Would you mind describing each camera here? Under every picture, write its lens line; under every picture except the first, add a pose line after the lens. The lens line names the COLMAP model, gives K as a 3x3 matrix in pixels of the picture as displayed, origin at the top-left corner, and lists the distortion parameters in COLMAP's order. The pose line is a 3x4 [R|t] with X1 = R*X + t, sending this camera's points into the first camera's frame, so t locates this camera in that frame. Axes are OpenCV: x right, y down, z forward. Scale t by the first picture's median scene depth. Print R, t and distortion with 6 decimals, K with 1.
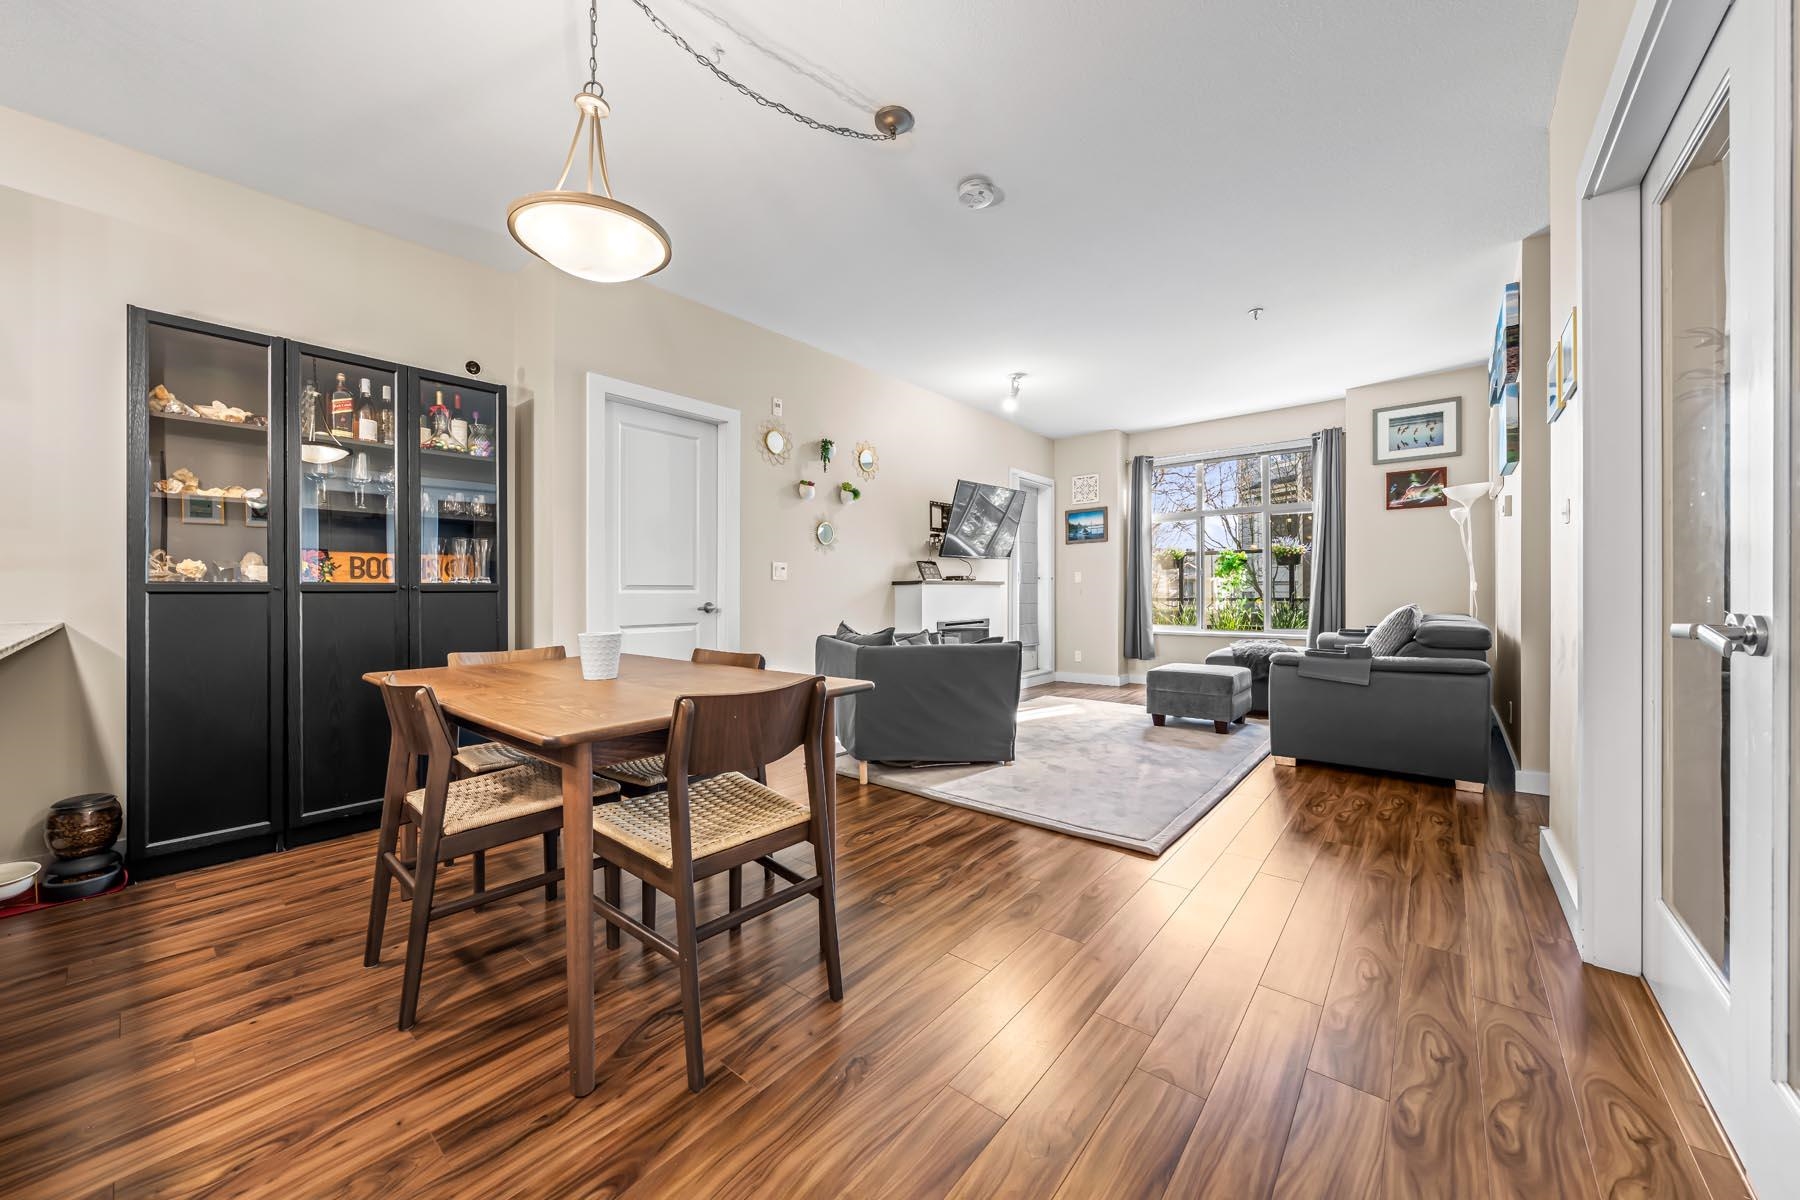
lens RADIAL K [[646.5, 0, 900.0], [0, 646.5, 600.0], [0, 0, 1]] dist [-0.000516, -0.000050]
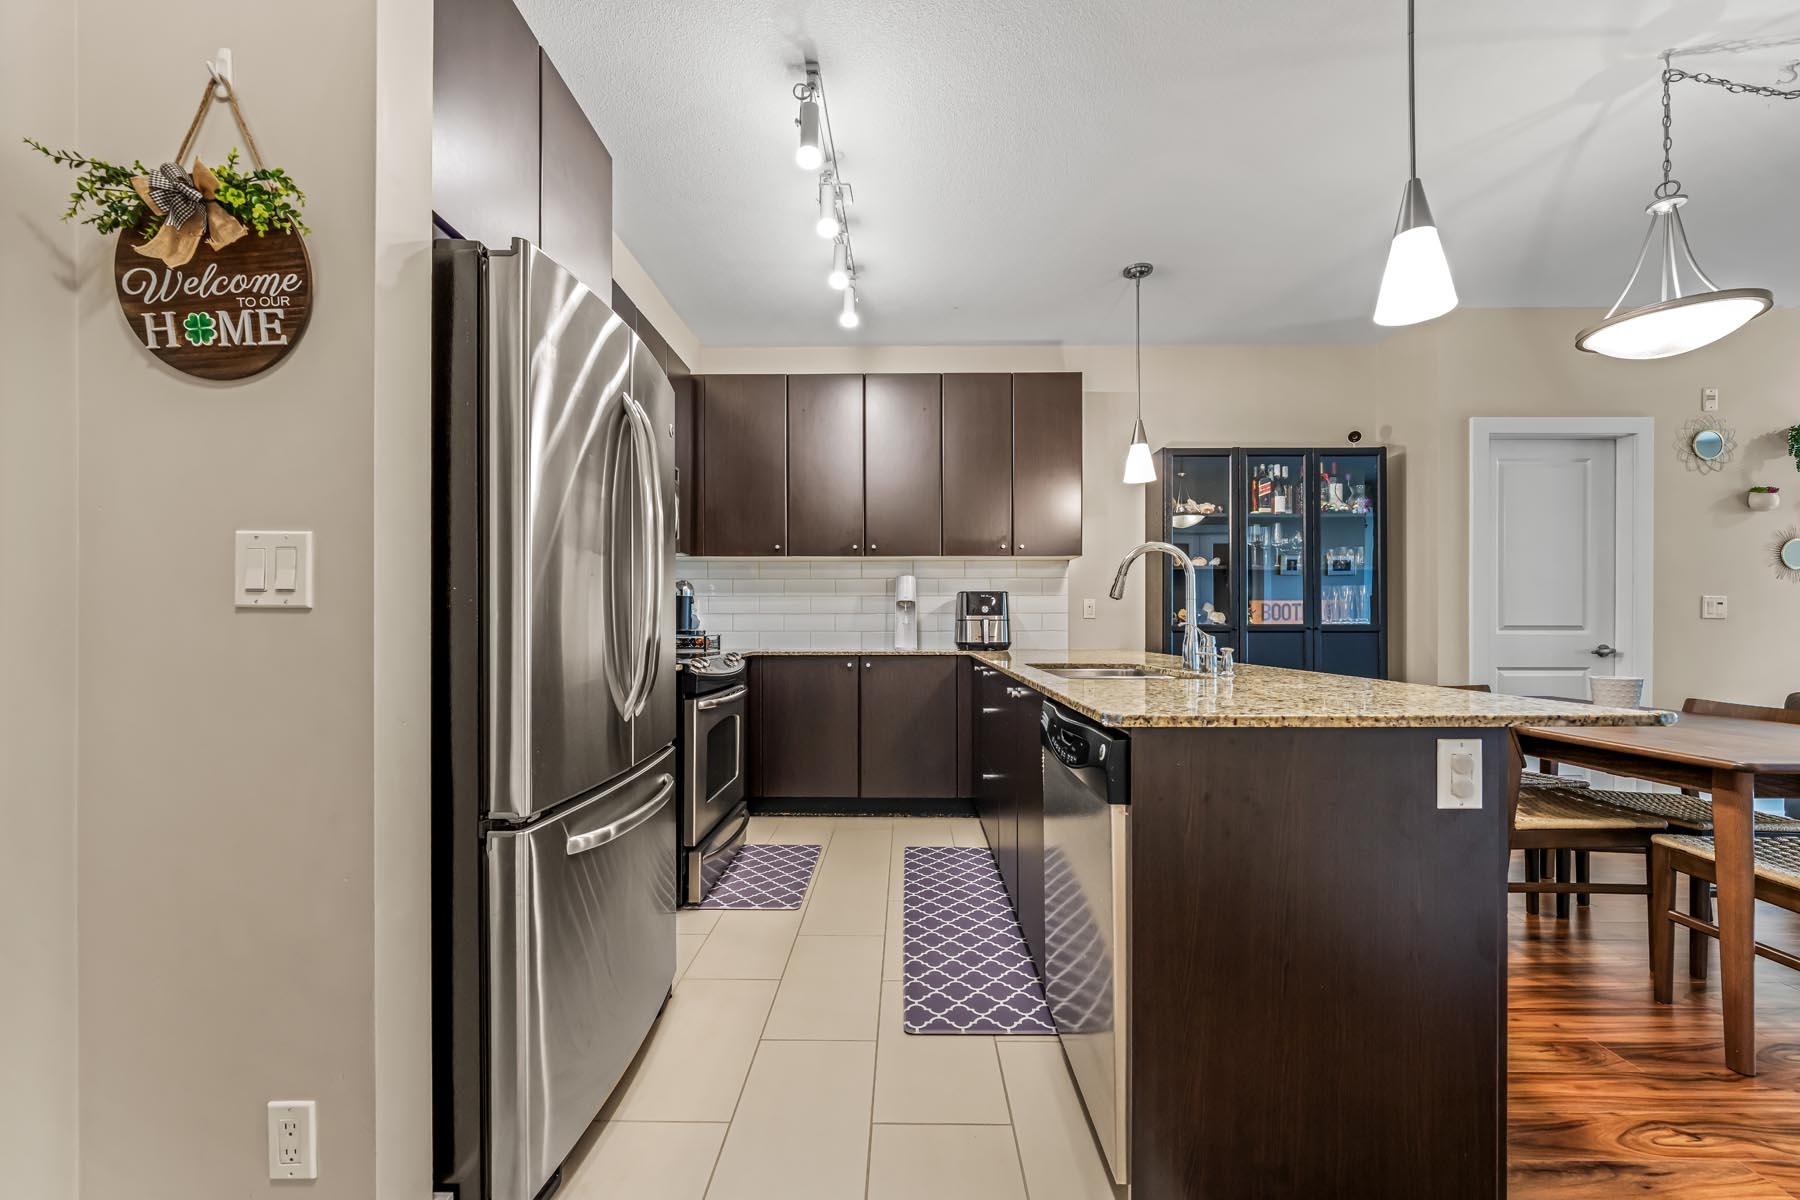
lens RADIAL K [[704.6, 0, 893.1], [0, 704.6, 623.2], [0, 0, 1]] dist [-0.000914, -0.000572]
pose [[0.629365, 0.005179, -0.777093, -0.135699], [-0.012341, 0.999918, -0.003331, -0.008580], [0.777012, 0.011686, 0.629377, -0.288439]]
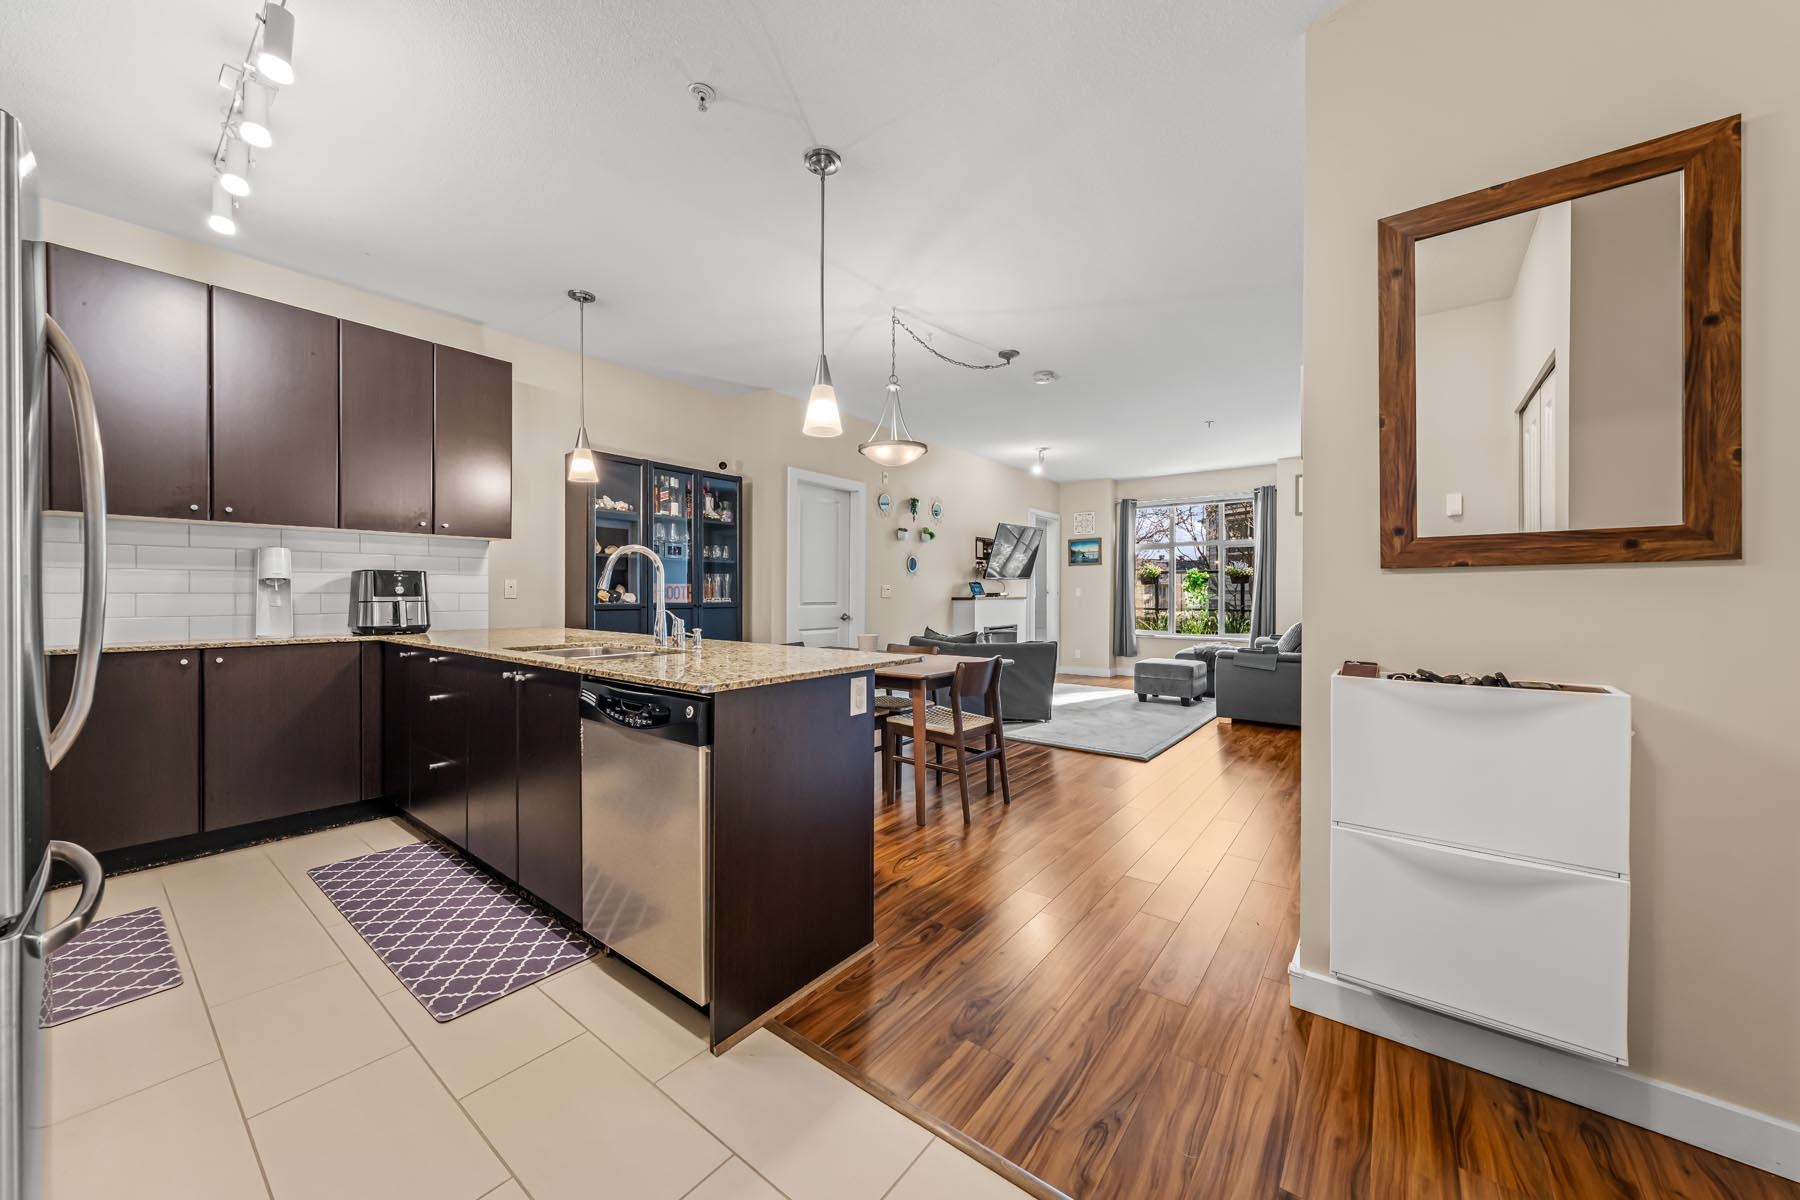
lens RADIAL K [[654.5, 0, 902.7], [0, 654.5, 595.0], [0, 0, 1]] dist [-0.000408, 0.000045]
pose [[0.998898, 0.010702, 0.045699, -0.196266], [-0.010357, 0.999916, -0.007770, -0.023600], [-0.045778, 0.007289, 0.998925, -0.419520]]
